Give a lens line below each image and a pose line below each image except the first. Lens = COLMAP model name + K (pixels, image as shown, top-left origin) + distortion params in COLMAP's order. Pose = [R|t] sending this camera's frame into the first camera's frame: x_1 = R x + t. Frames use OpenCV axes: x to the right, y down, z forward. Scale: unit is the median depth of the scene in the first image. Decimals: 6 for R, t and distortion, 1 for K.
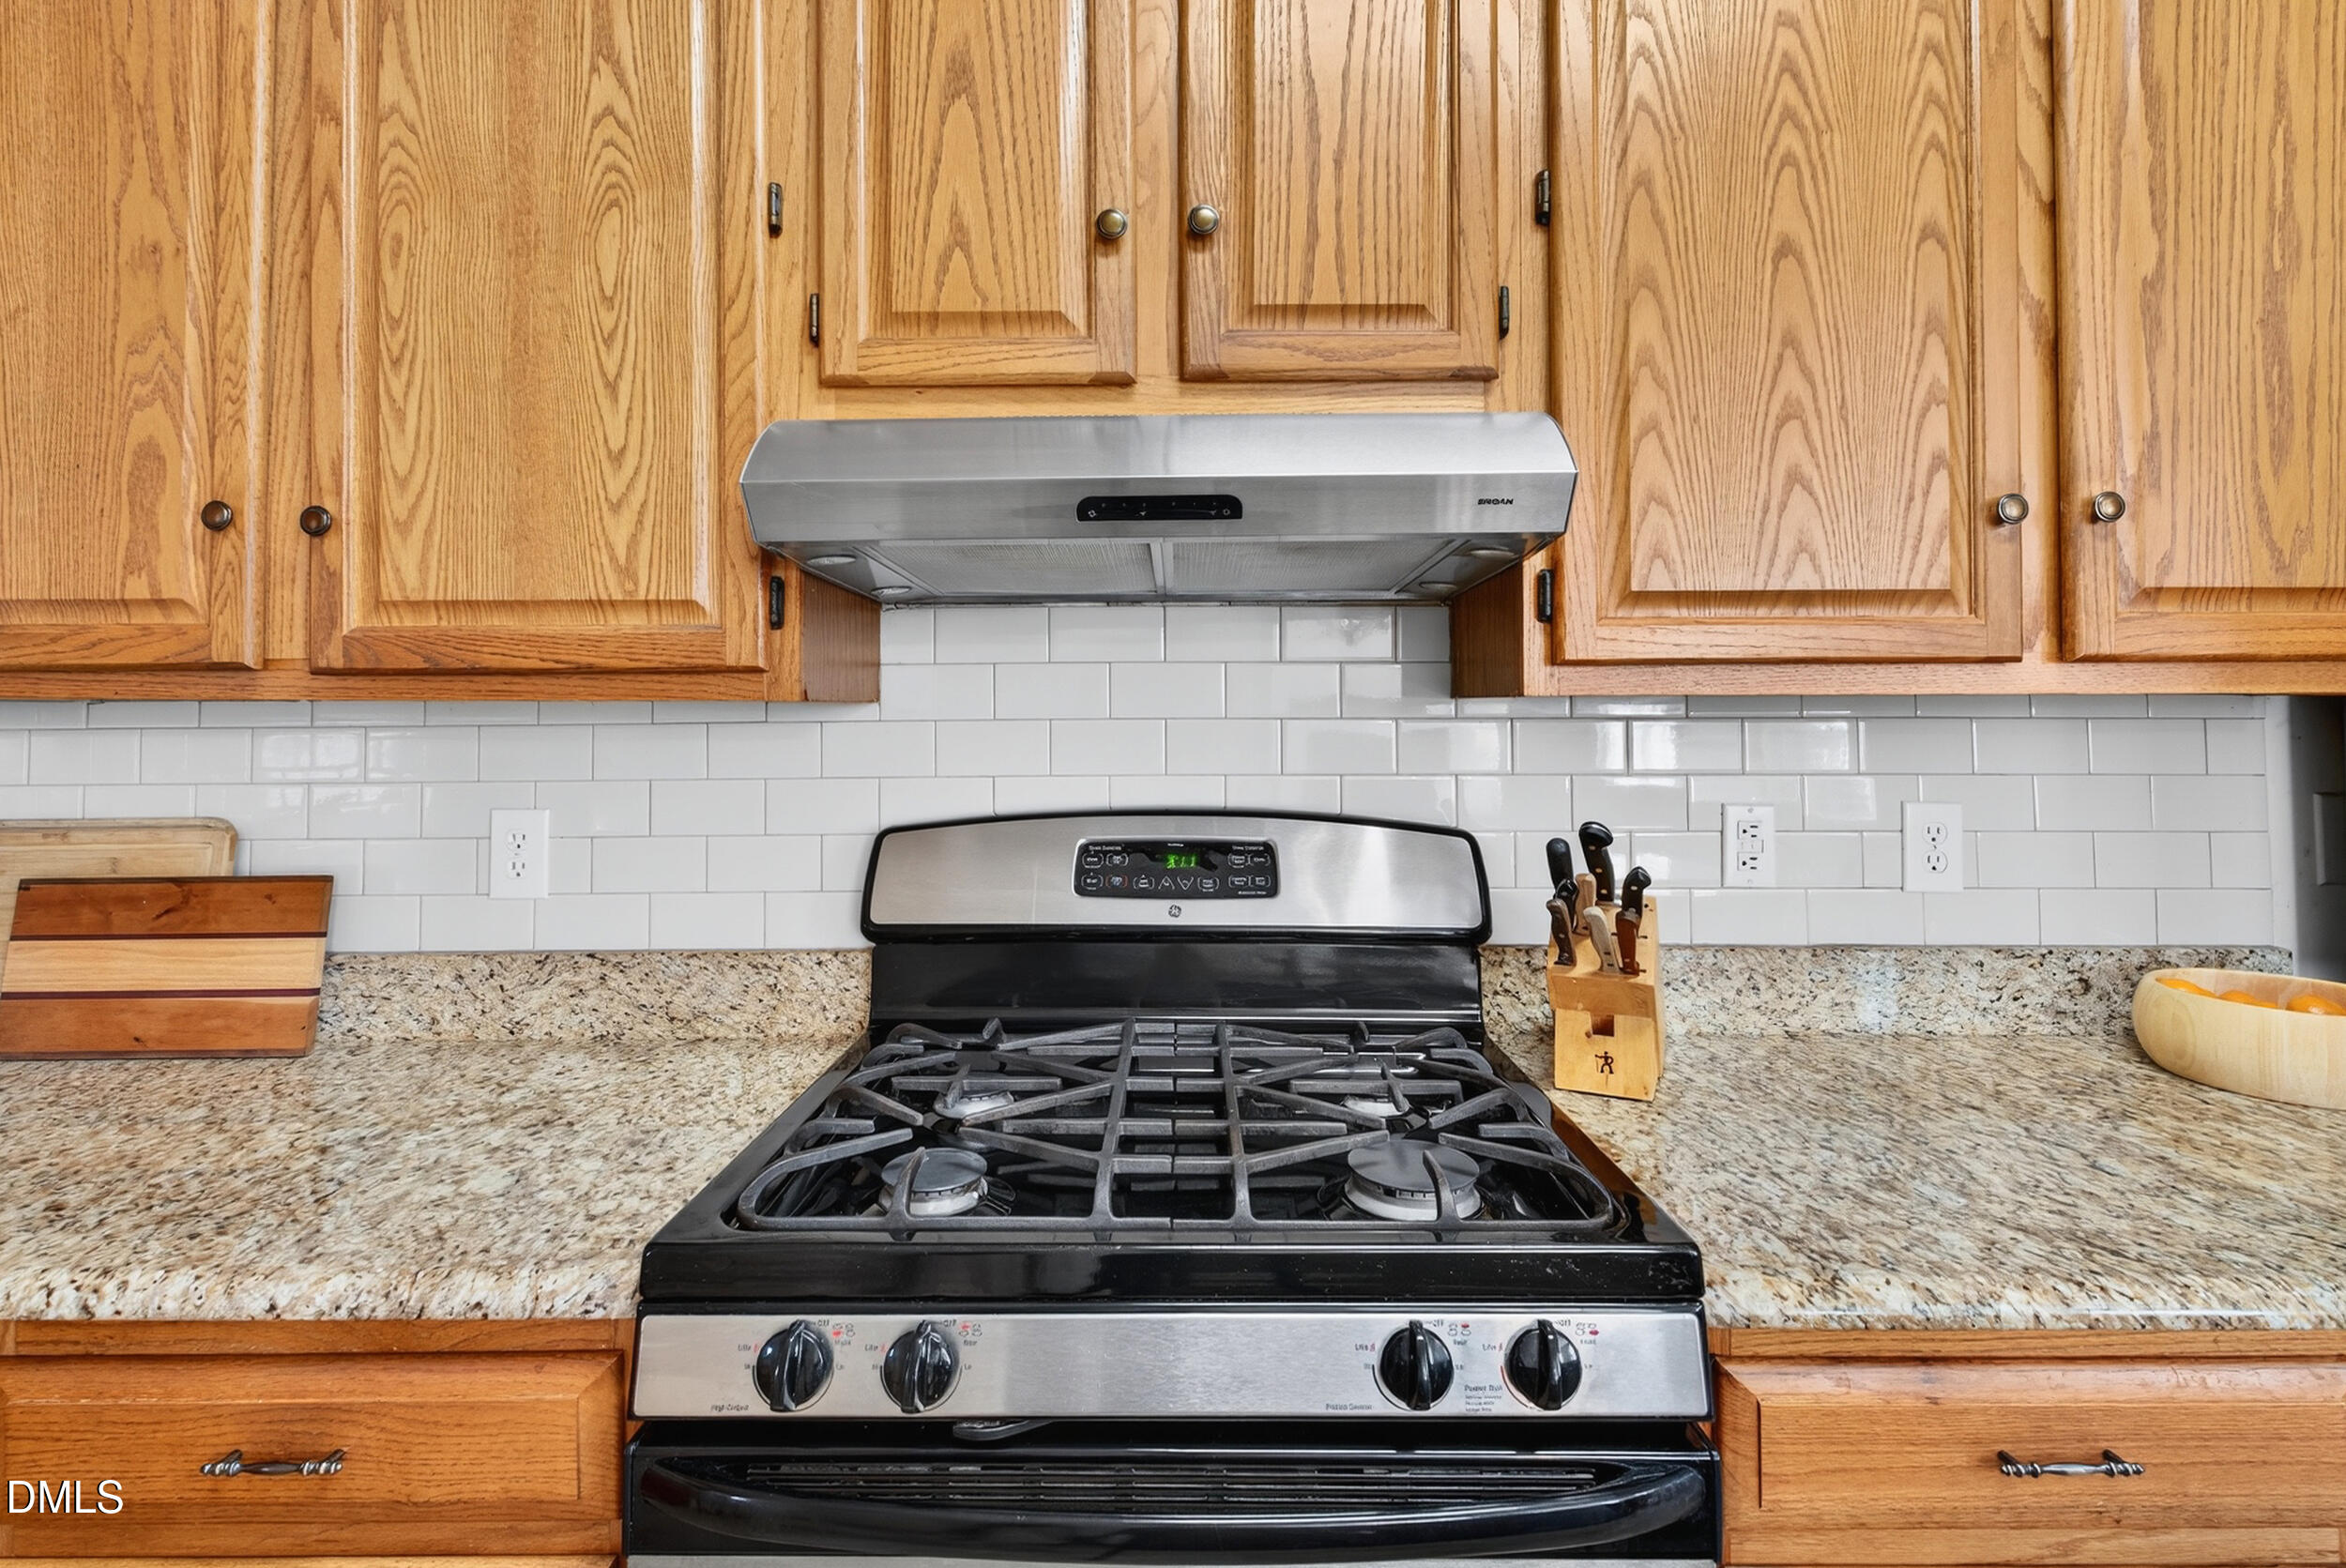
lens RADIAL K [[1053.0, 0, 1174.8], [0, 1053.0, 707.0], [0, 0, 1]] dist [-0.001902, -0.000968]
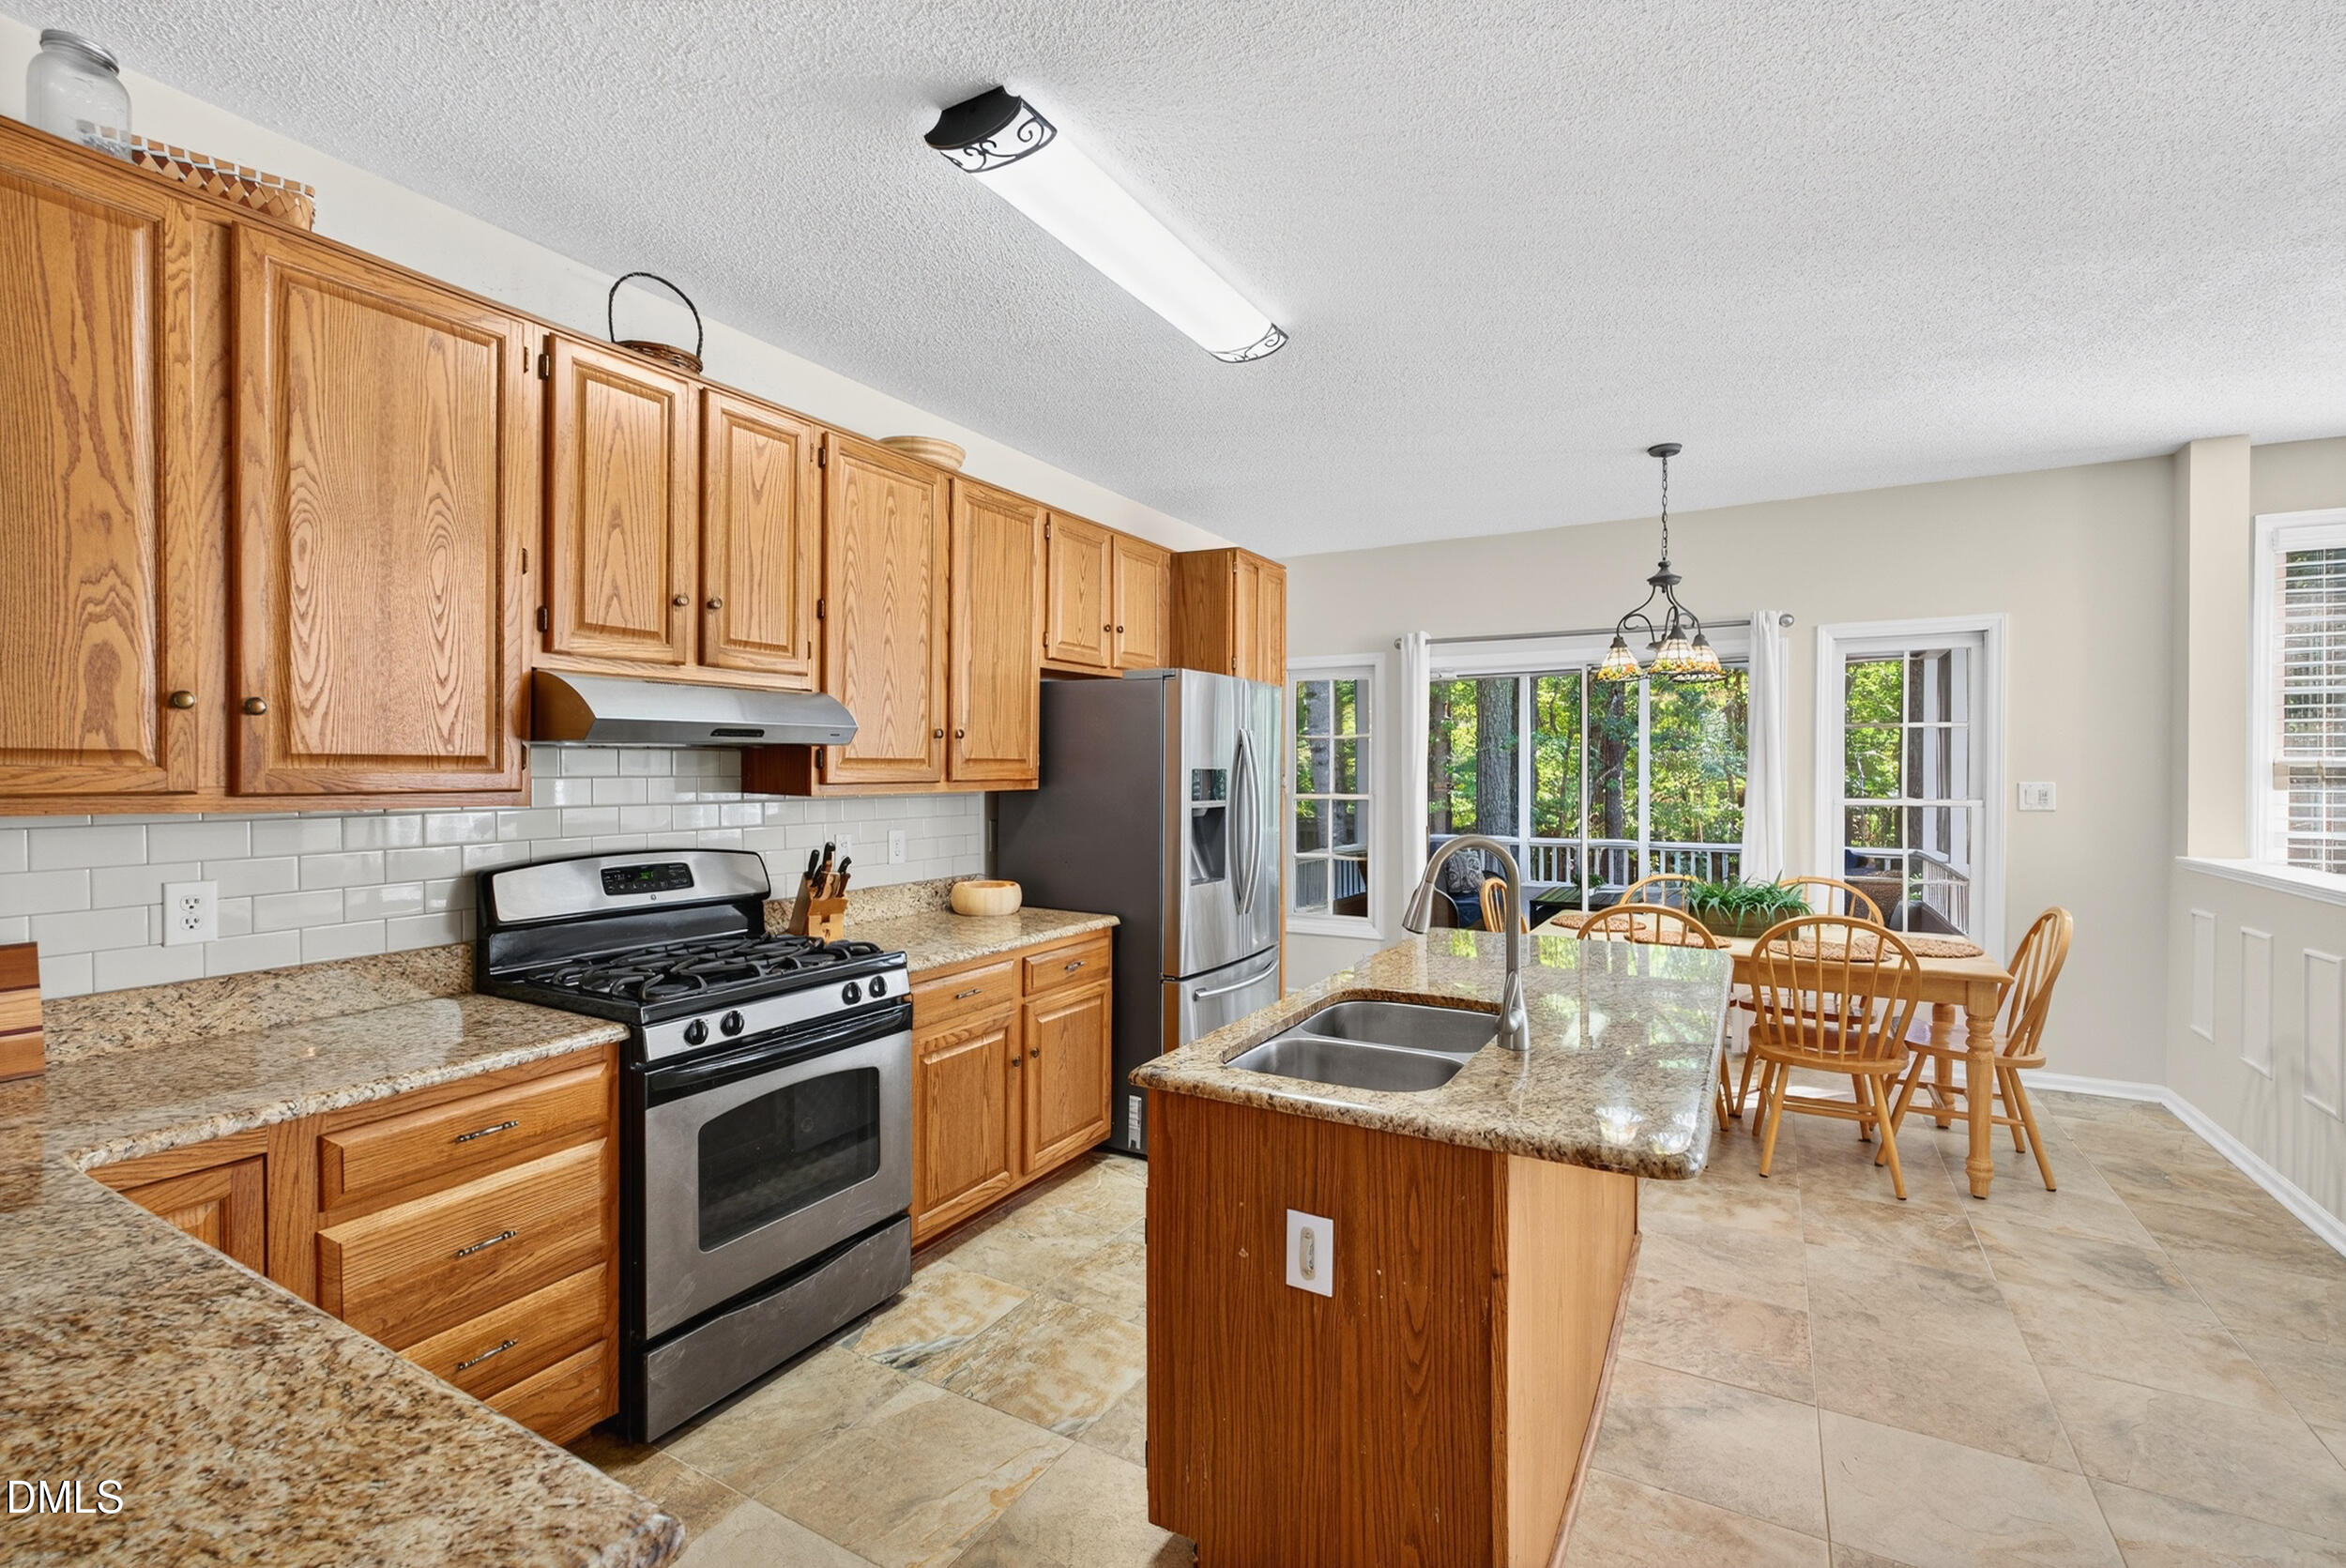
lens RADIAL K [[1087.5, 0, 1144.0], [0, 1087.5, 754.0], [0, 0, 1]] dist [0.020632, -0.015425]
pose [[0.506692, 0.013913, 0.862015, -1.577698], [-0.019318, 0.999802, -0.004782, -0.117384], [-0.861910, -0.014230, 0.506861, -1.089313]]
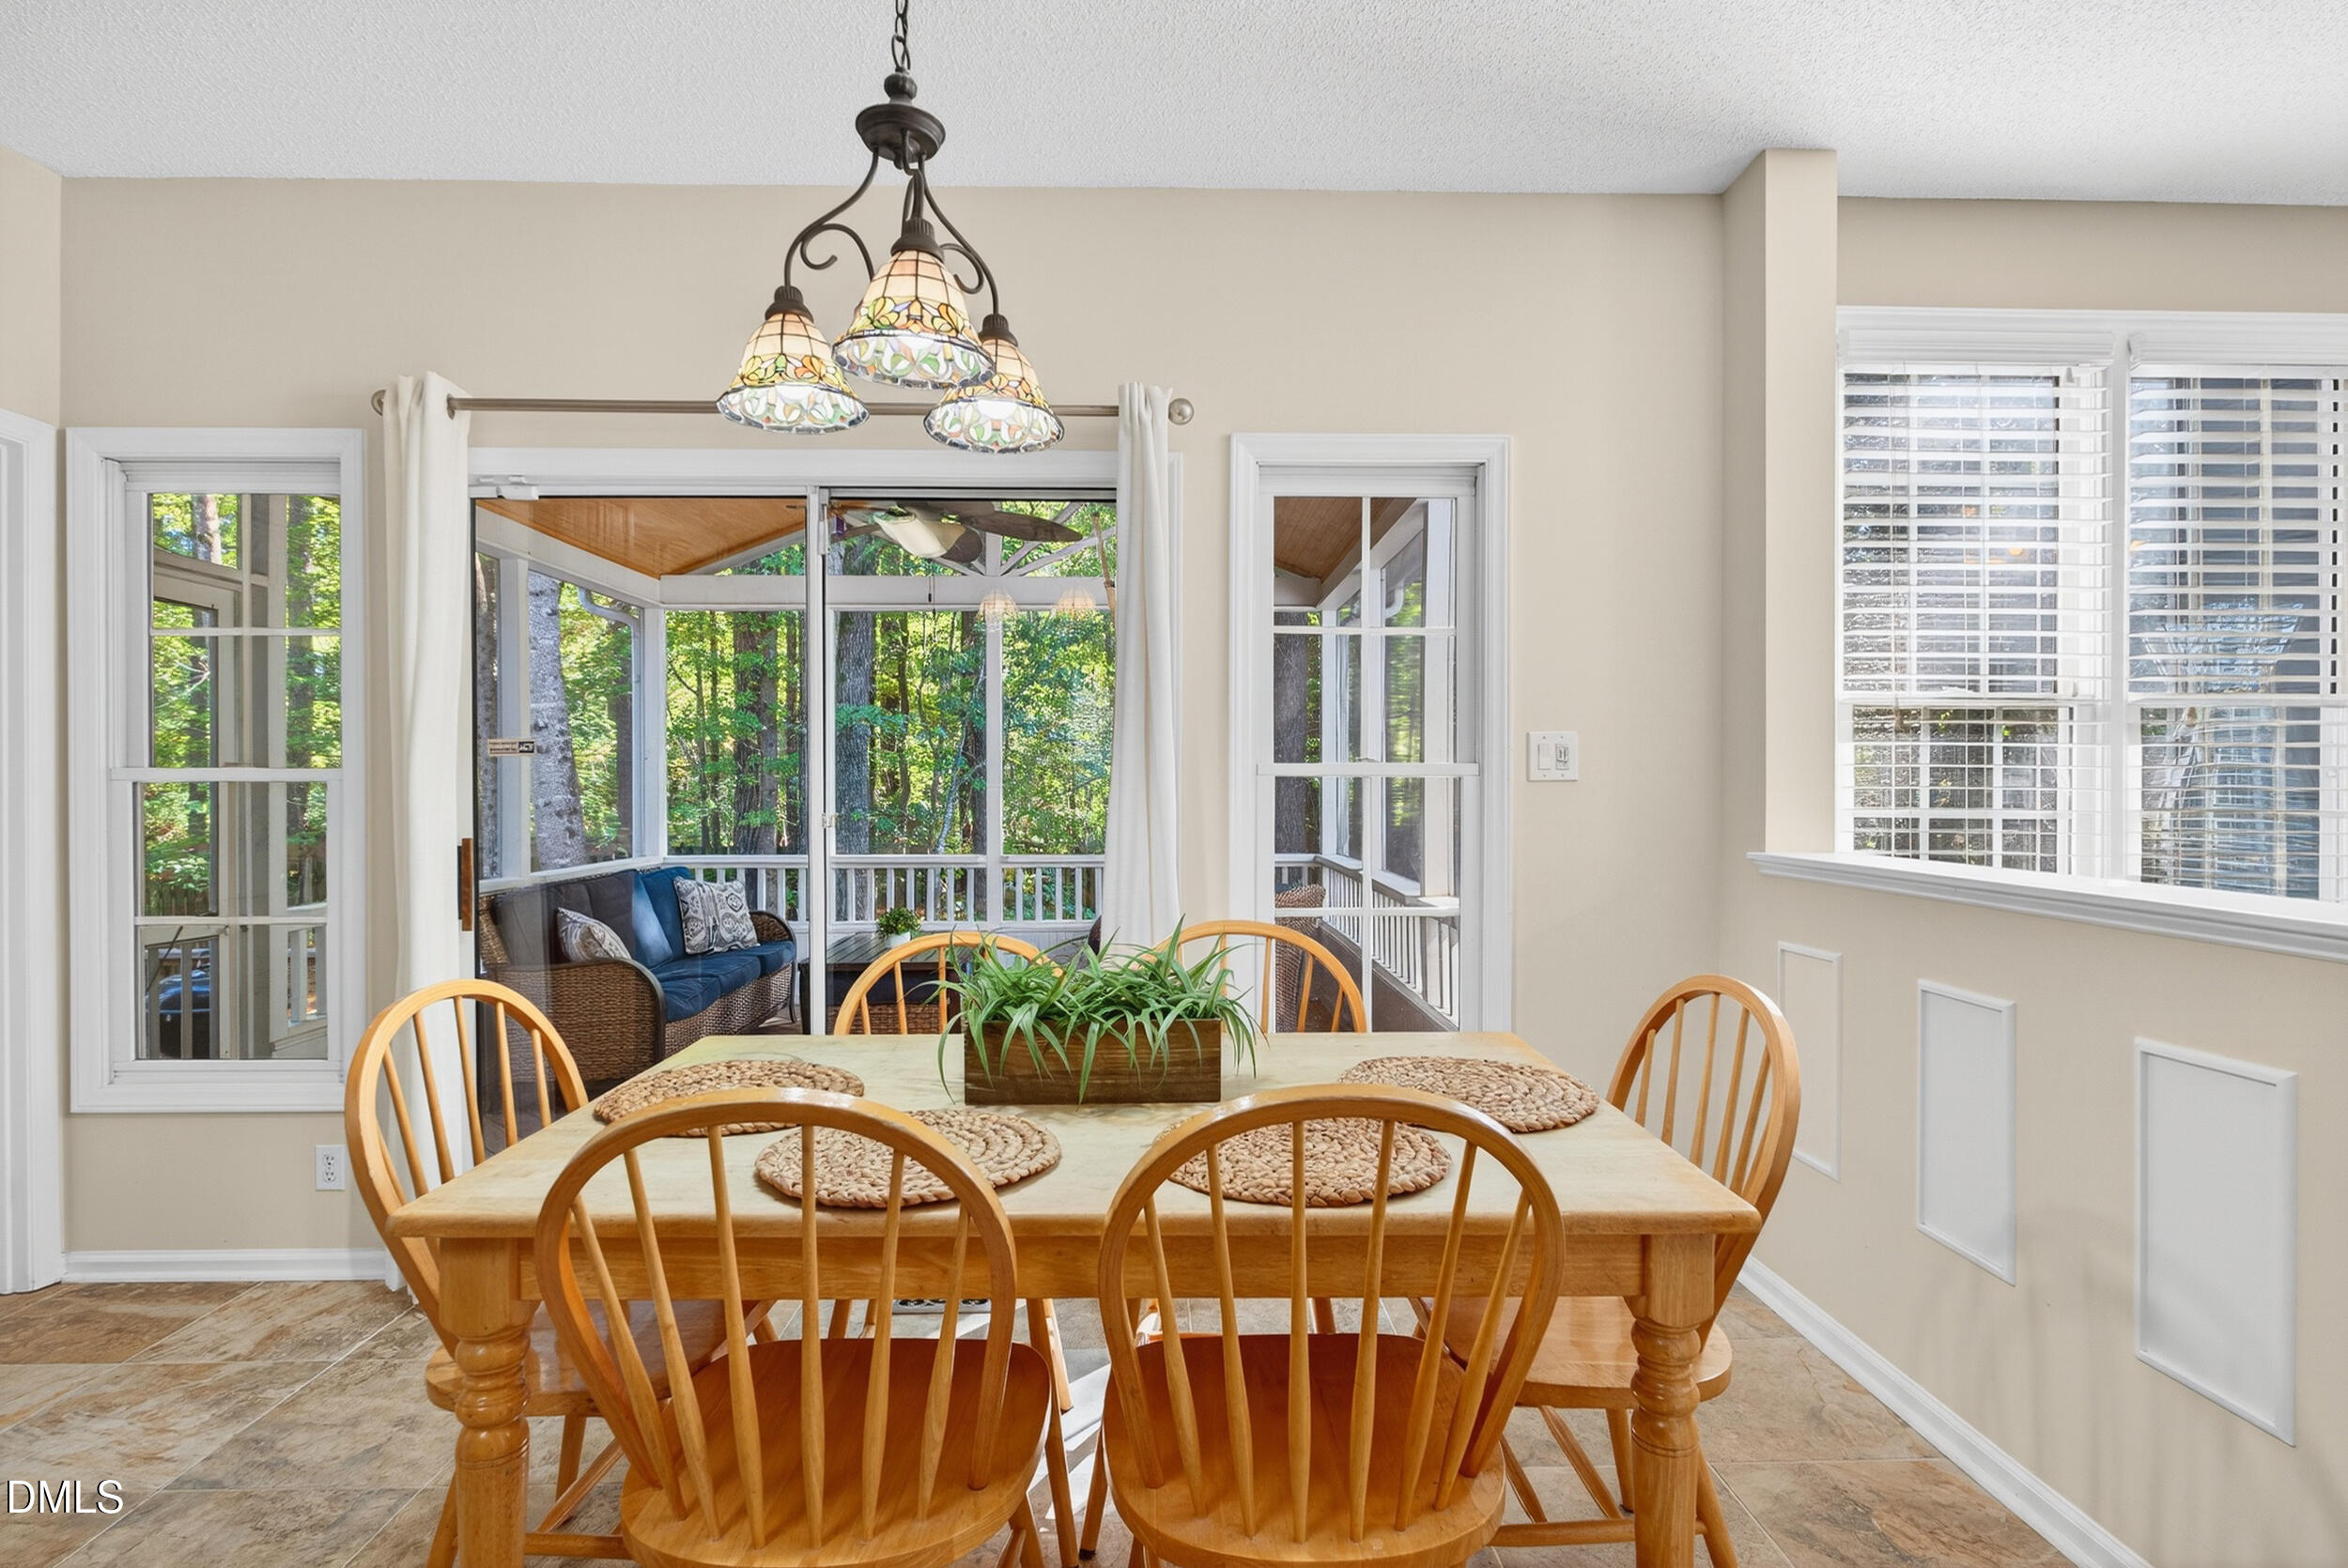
lens RADIAL K [[1046.3, 0, 1177.5], [0, 1046.3, 794.2], [0, 0, 1]] dist [0.010970, -0.000041]
pose [[-0.018080, -0.001214, 0.999836, 1.220531], [-0.016596, 0.999862, 0.000914, 0.040083], [-0.999699, -0.016577, -0.018097, -1.049934]]
